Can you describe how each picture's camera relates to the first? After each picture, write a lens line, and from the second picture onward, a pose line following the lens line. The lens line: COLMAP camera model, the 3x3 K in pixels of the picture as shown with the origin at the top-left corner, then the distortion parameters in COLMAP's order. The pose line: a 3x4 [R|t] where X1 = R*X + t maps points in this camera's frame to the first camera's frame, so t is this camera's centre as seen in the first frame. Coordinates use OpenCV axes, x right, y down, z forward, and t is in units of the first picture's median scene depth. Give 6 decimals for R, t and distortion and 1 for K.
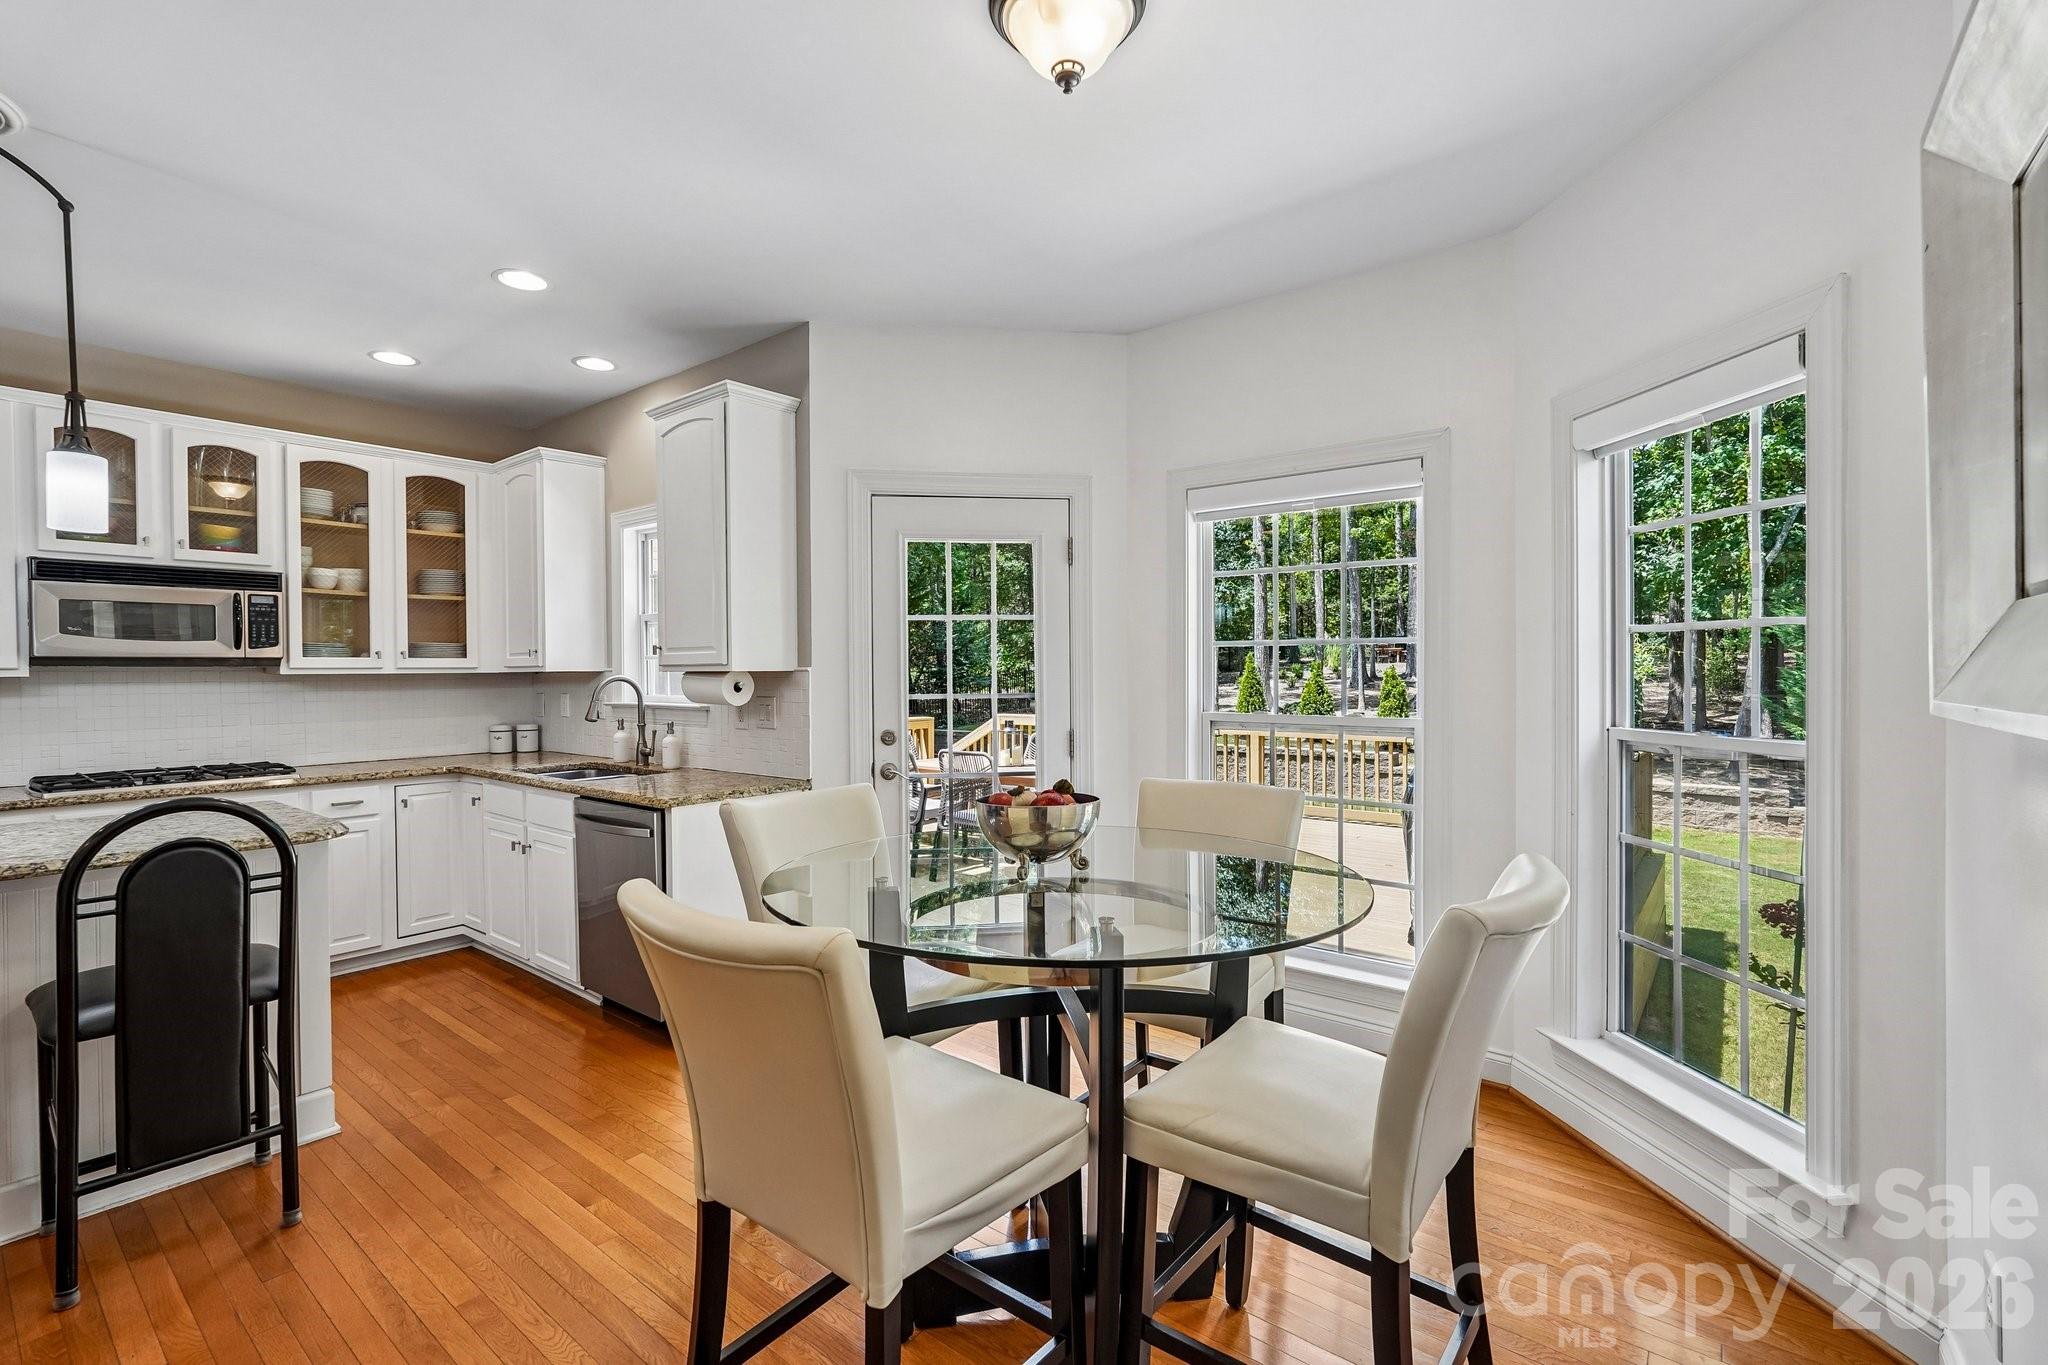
lens RADIAL K [[908.8, 0, 1019.5], [0, 908.8, 675.9], [0, 0, 1]] dist [-0.018102, 0.008705]
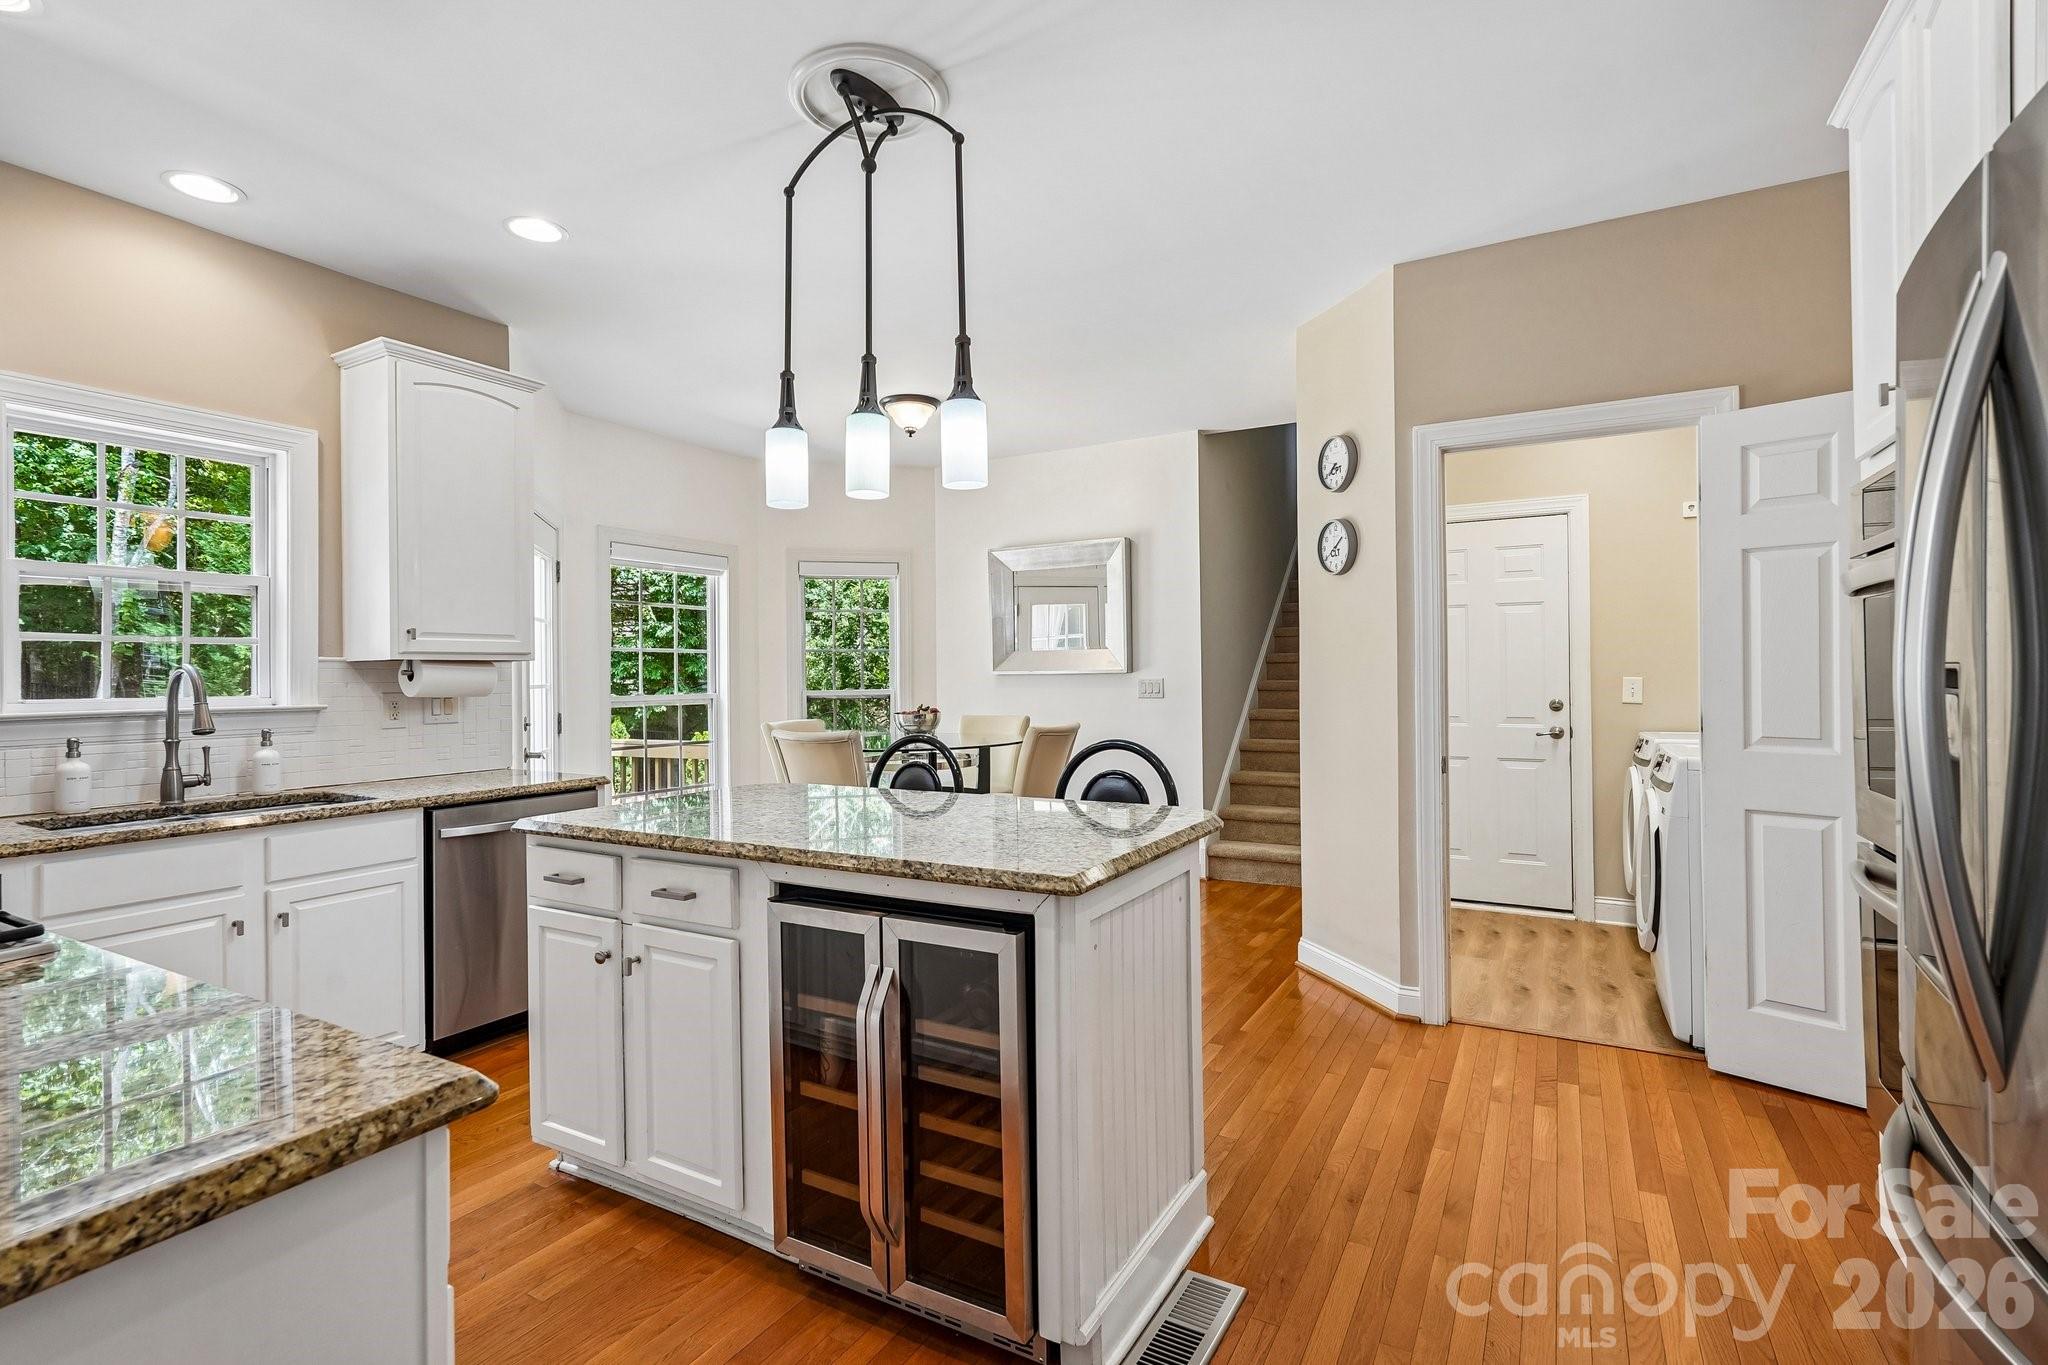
lens RADIAL K [[957.0, 0, 1024.0], [0, 957.0, 682.5], [0, 0, 1]] dist [0.000793, 0.000141]
pose [[-0.157368, -0.002193, 0.987538, -1.263291], [0.018641, 0.999813, 0.005191, 0.020648], [-0.987364, 0.019226, -0.157298, 0.527415]]
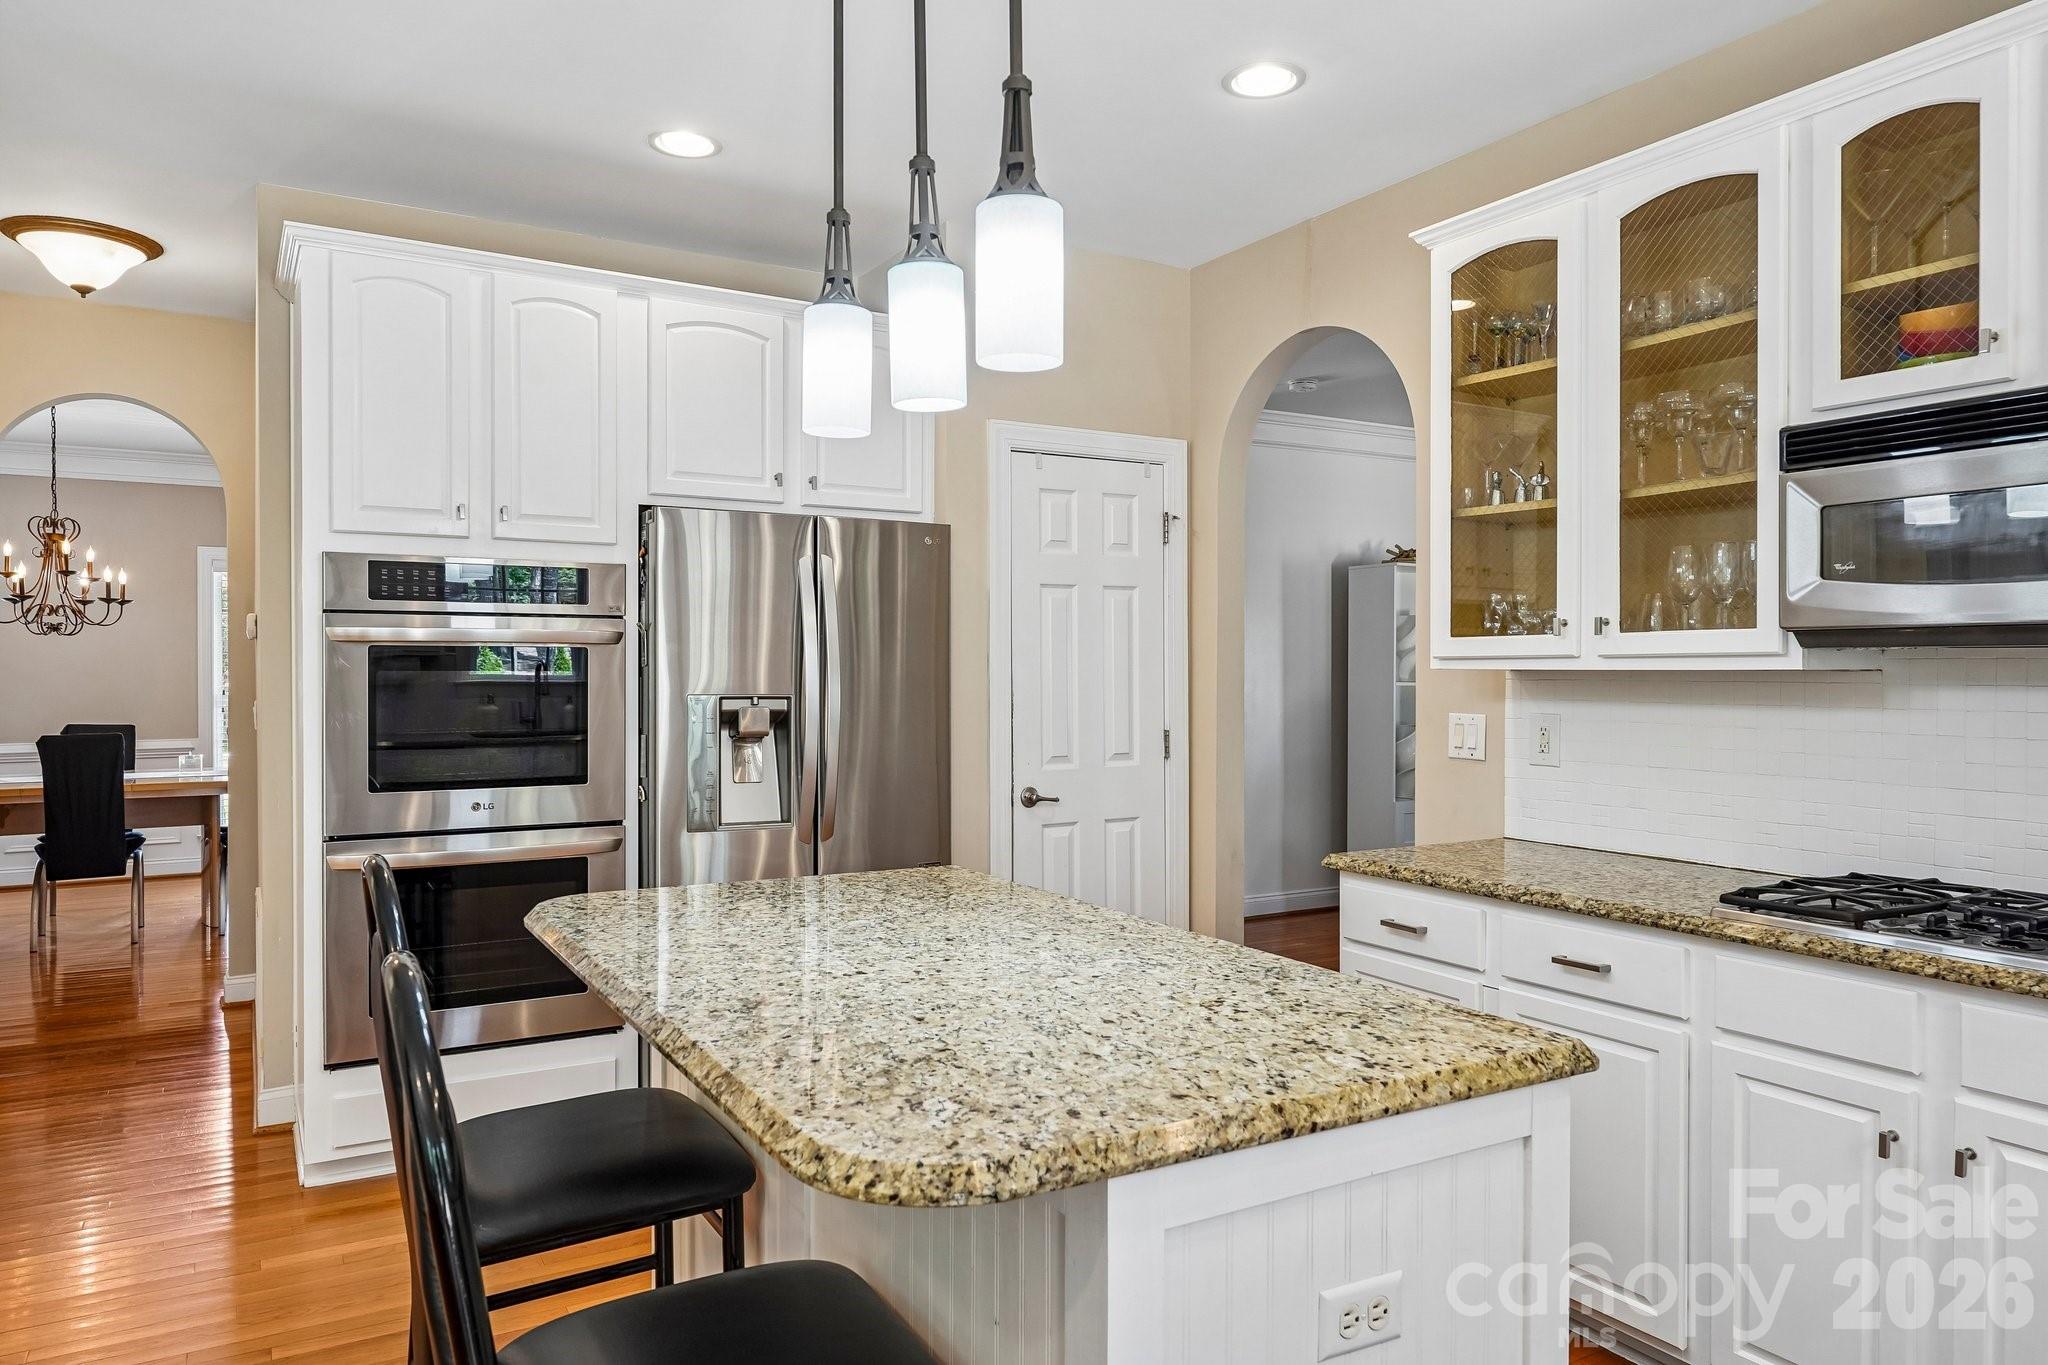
lens RADIAL K [[1348.2, 0, 1018.7], [0, 1348.2, 672.5], [0, 0, 1]] dist [-0.004421, -0.001256]
pose [[-0.361405, 0.007220, -0.932381, -0.213193], [-0.005901, 0.999932, 0.010030, -0.001799], [0.932390, 0.009127, -0.361338, 0.740762]]
